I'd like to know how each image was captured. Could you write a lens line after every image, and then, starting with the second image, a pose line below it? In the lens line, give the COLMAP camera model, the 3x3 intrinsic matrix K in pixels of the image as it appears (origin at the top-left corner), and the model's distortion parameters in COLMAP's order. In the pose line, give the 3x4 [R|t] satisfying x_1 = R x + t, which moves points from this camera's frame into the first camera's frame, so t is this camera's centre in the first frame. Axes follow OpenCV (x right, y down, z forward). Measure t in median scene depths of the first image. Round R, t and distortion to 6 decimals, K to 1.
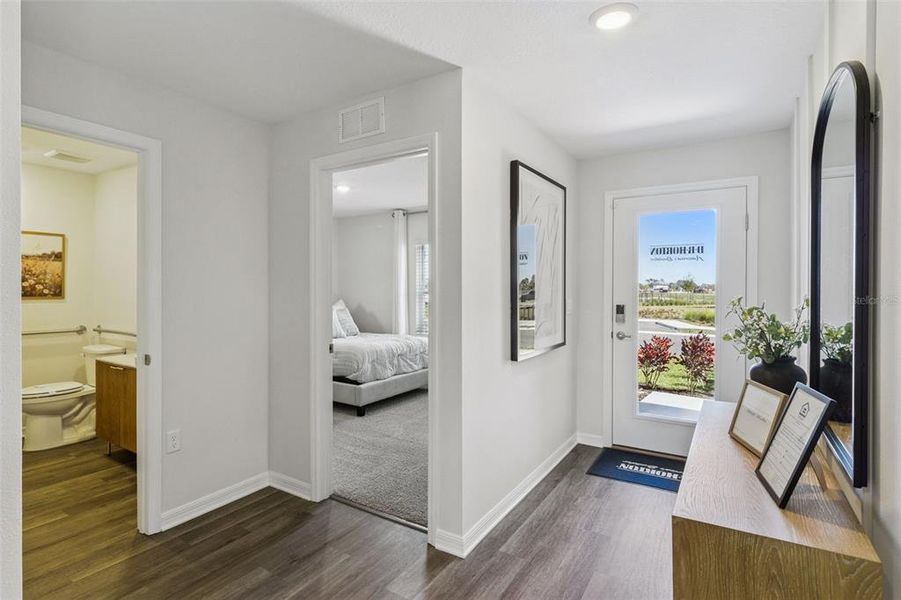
lens RADIAL K [[463.8, 0, 444.4], [0, 463.8, 287.3], [0, 0, 1]] dist [0.011229, 0.000677]
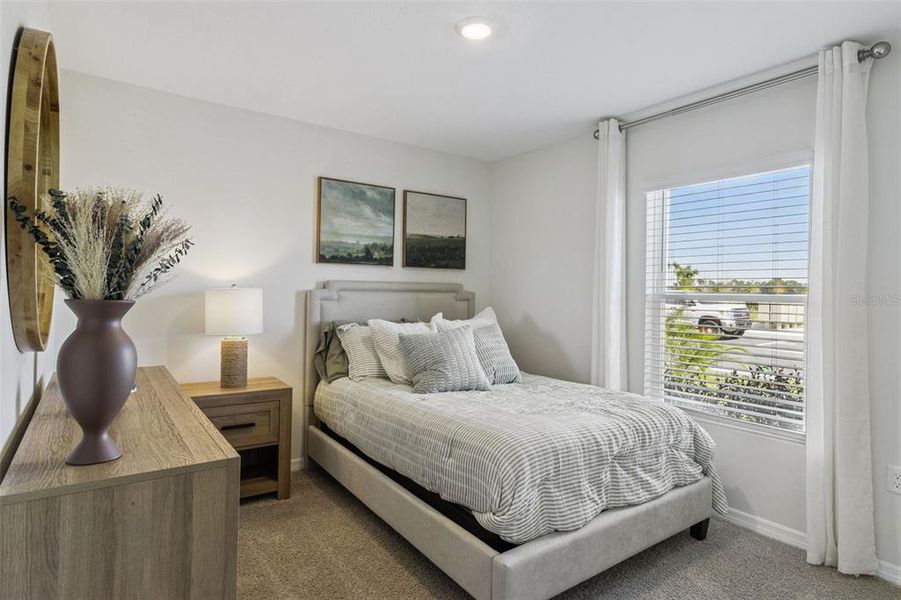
lens RADIAL K [[463.8, 0, 444.4], [0, 463.8, 287.3], [0, 0, 1]] dist [0.011229, 0.000677]
pose [[0.924528, 0.011489, -0.380940, -0.081853], [-0.015242, 0.999860, -0.006836, 0.010213], [0.380808, 0.012127, 0.924575, 0.577953]]
